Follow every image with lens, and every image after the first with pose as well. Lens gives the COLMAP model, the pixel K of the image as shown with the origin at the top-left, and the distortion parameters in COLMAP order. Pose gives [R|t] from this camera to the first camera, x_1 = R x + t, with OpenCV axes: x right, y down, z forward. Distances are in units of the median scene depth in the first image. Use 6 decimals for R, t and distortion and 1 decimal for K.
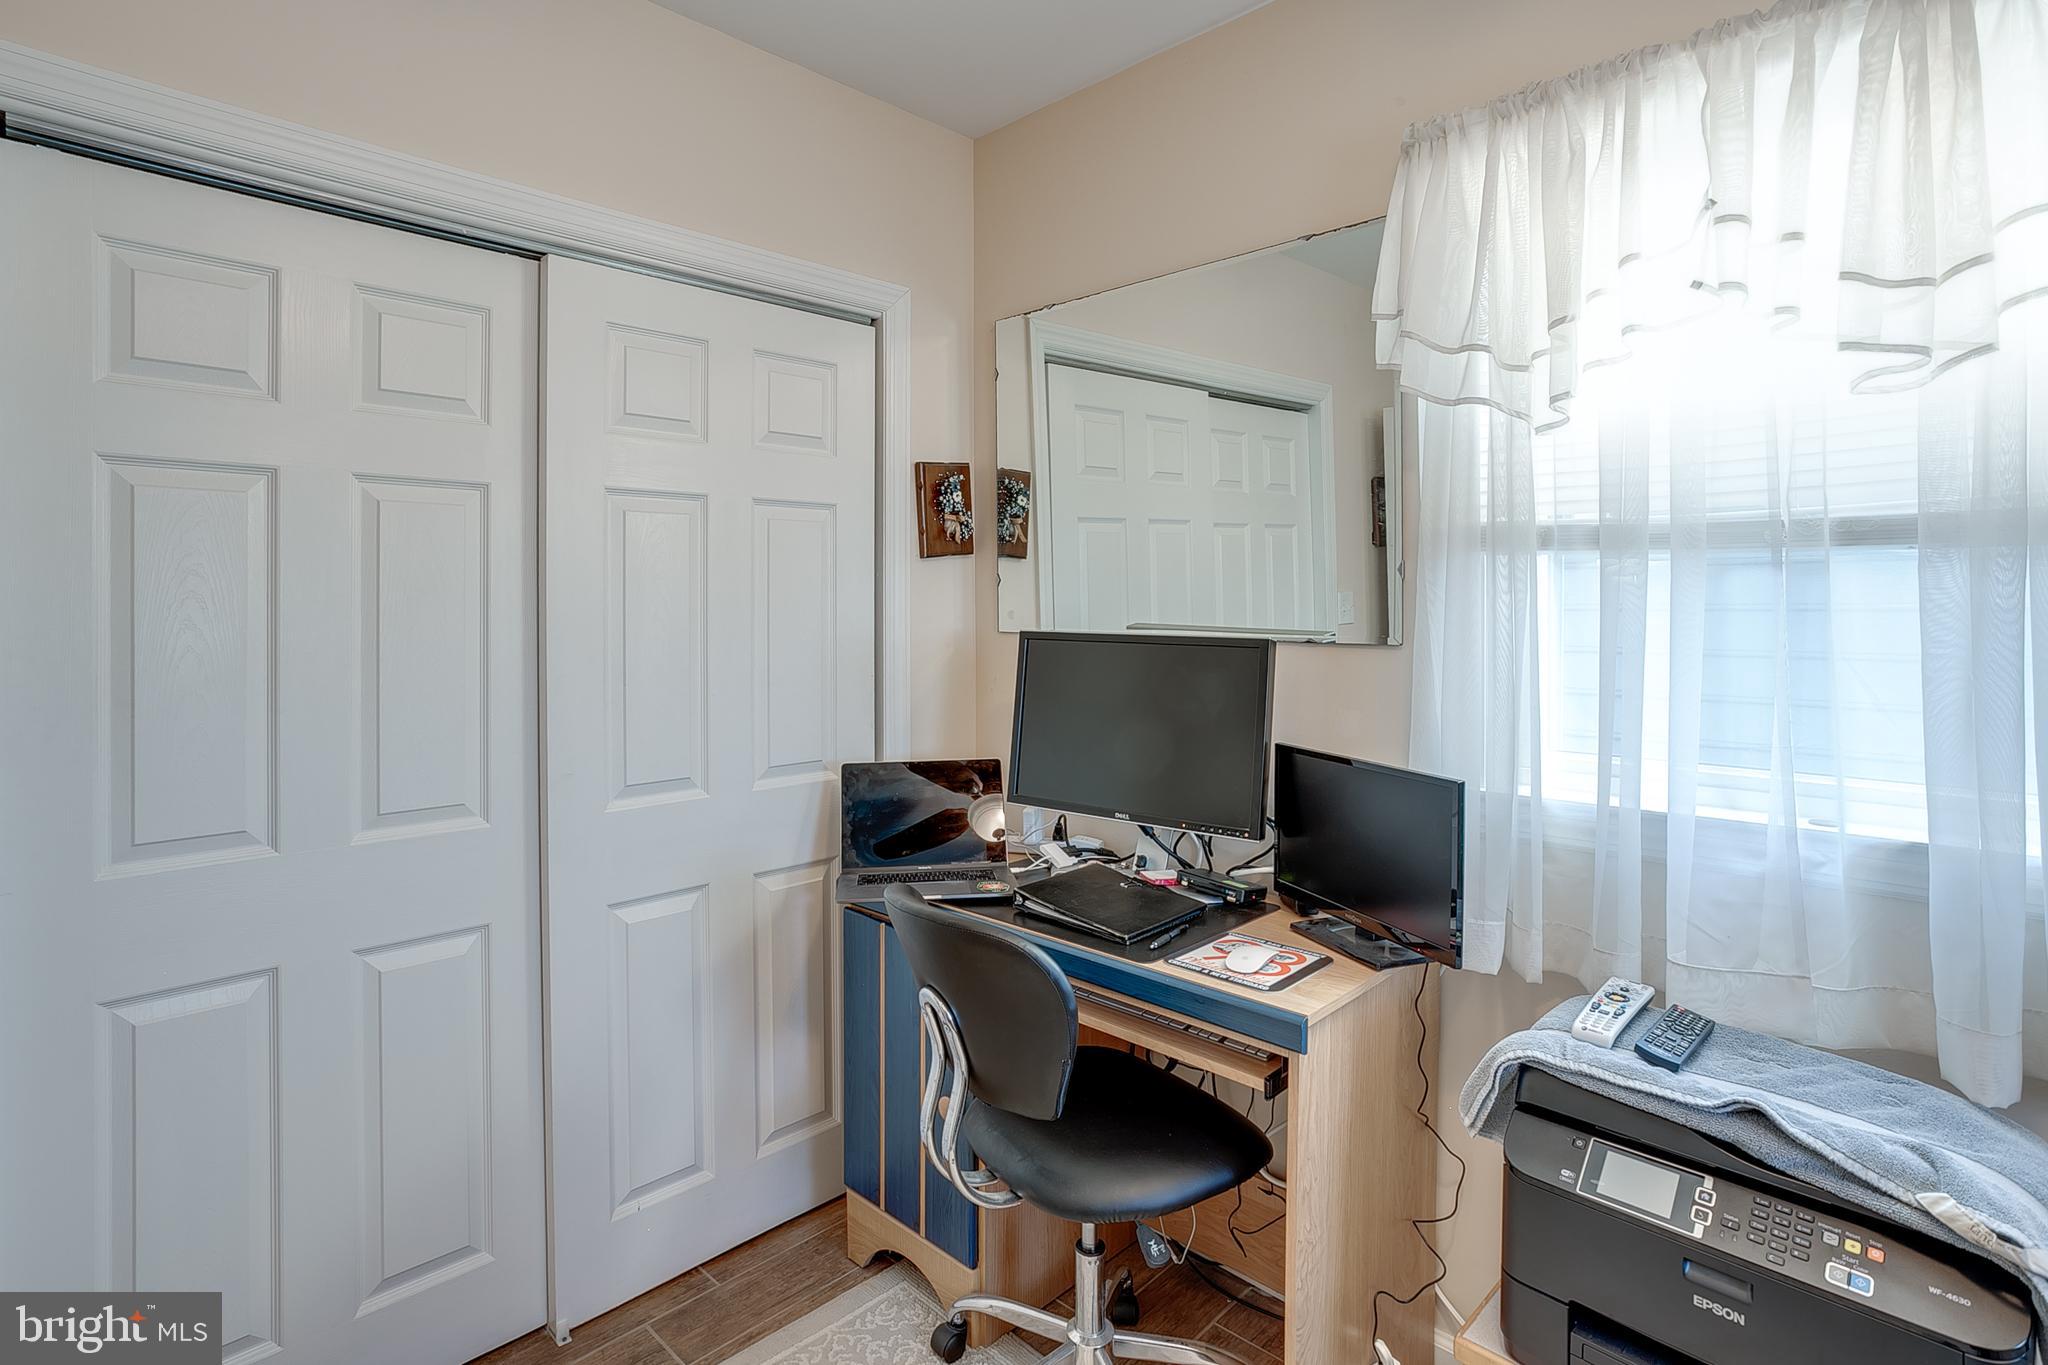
lens RADIAL K [[1026.6, 0, 1019.5], [0, 1026.6, 603.5], [0, 0, 1]] dist [0.001895, 0.000514]
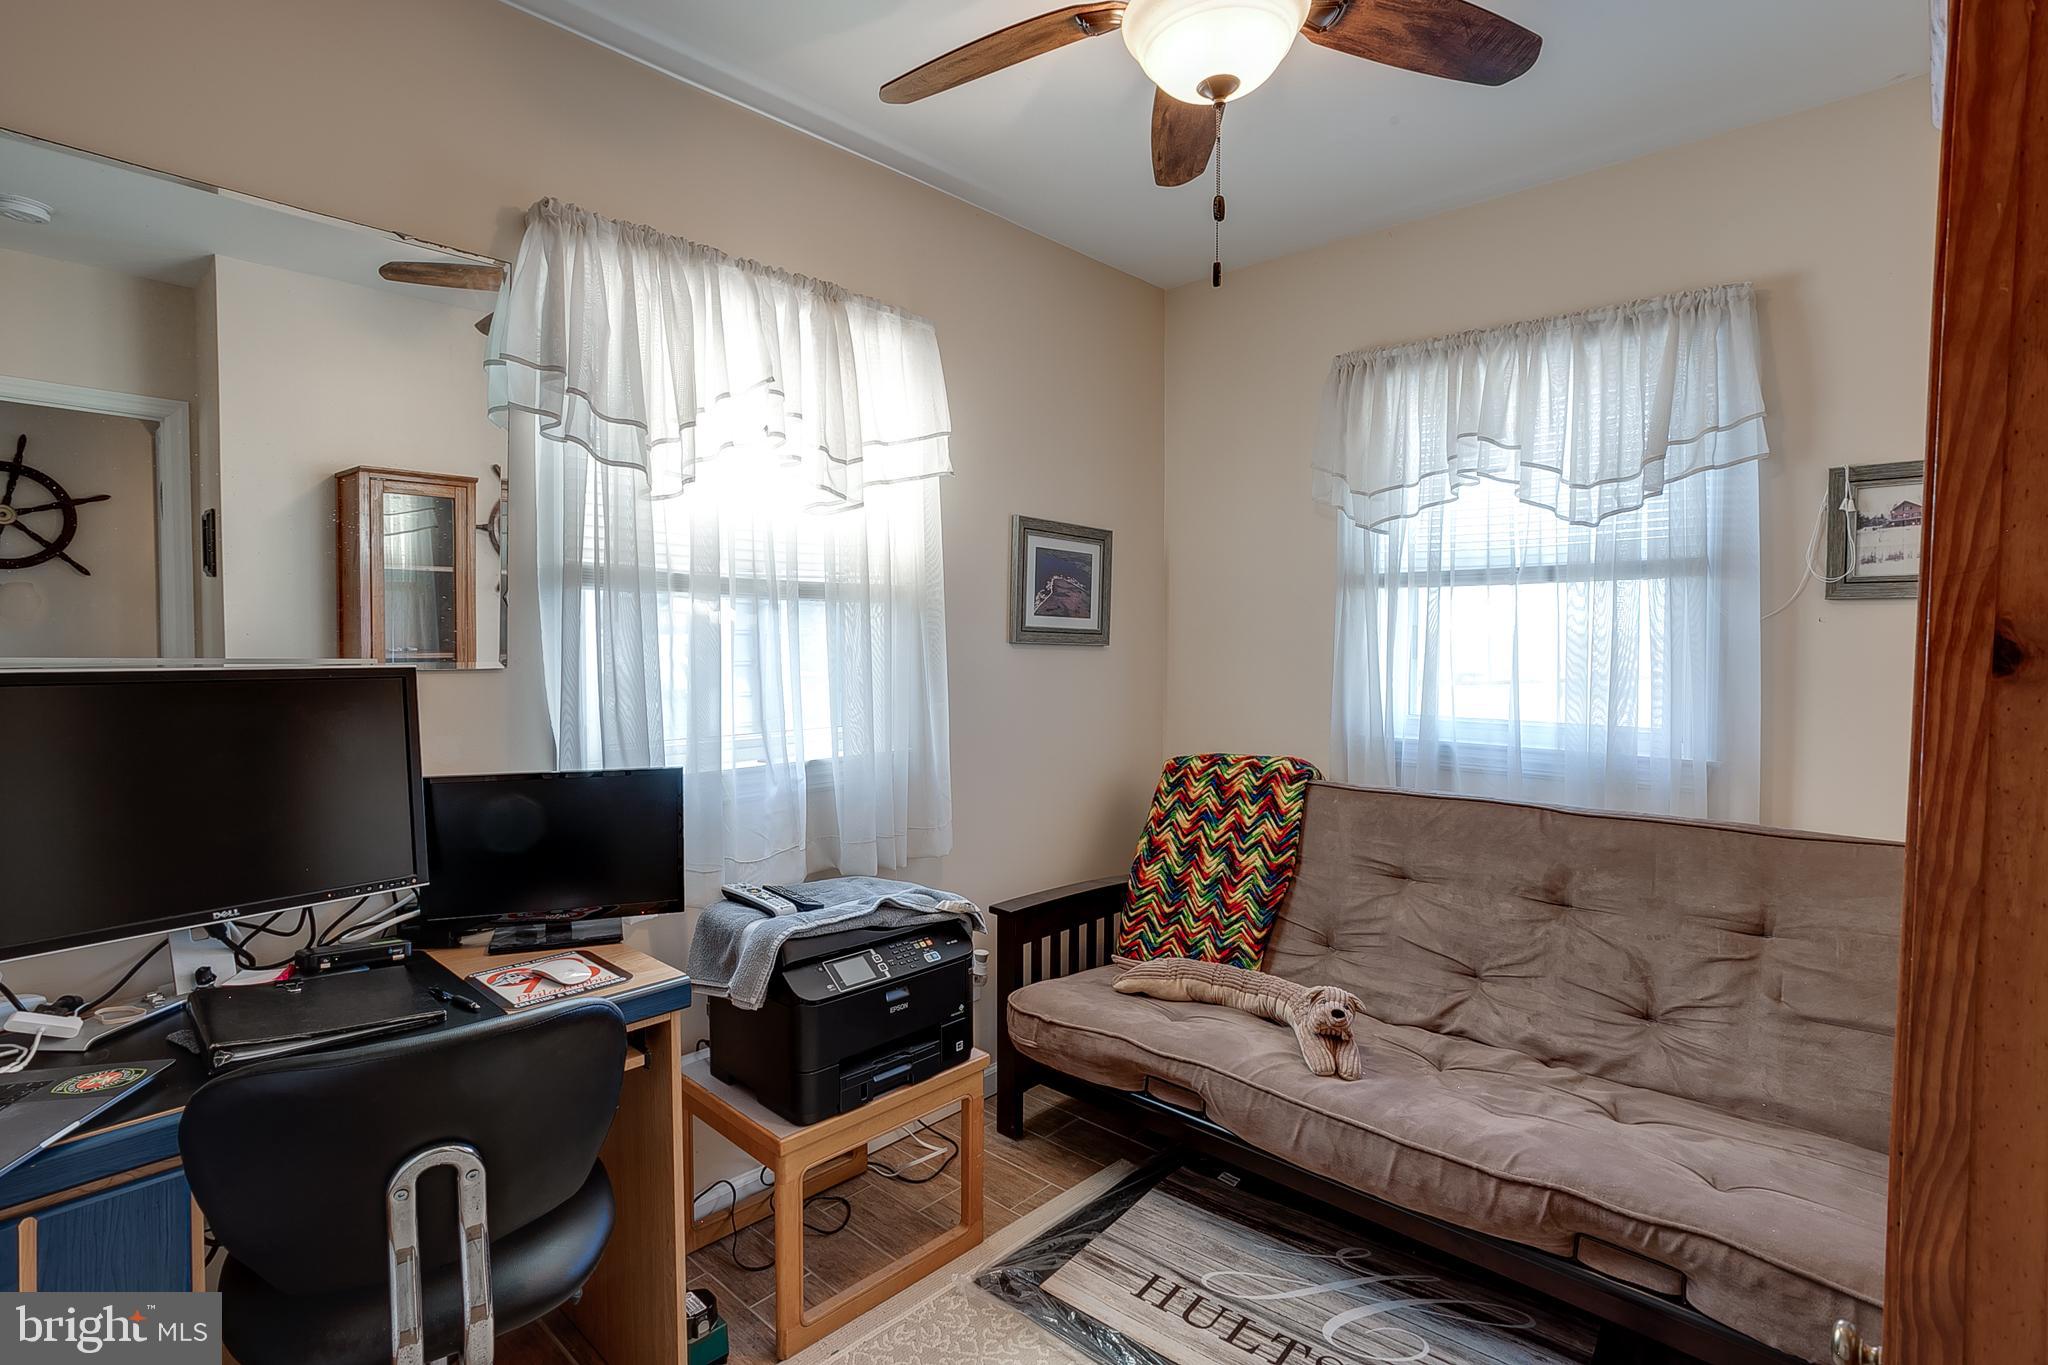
lens RADIAL K [[995.6, 0, 1002.2], [0, 995.6, 665.1], [0, 0, 1]] dist [-0.060837, 0.043855]
pose [[-0.012183, -0.033762, 0.999356, -0.860221], [-0.011524, 0.999368, 0.033622, -0.003171], [-0.999859, -0.011107, -0.012565, 0.646990]]
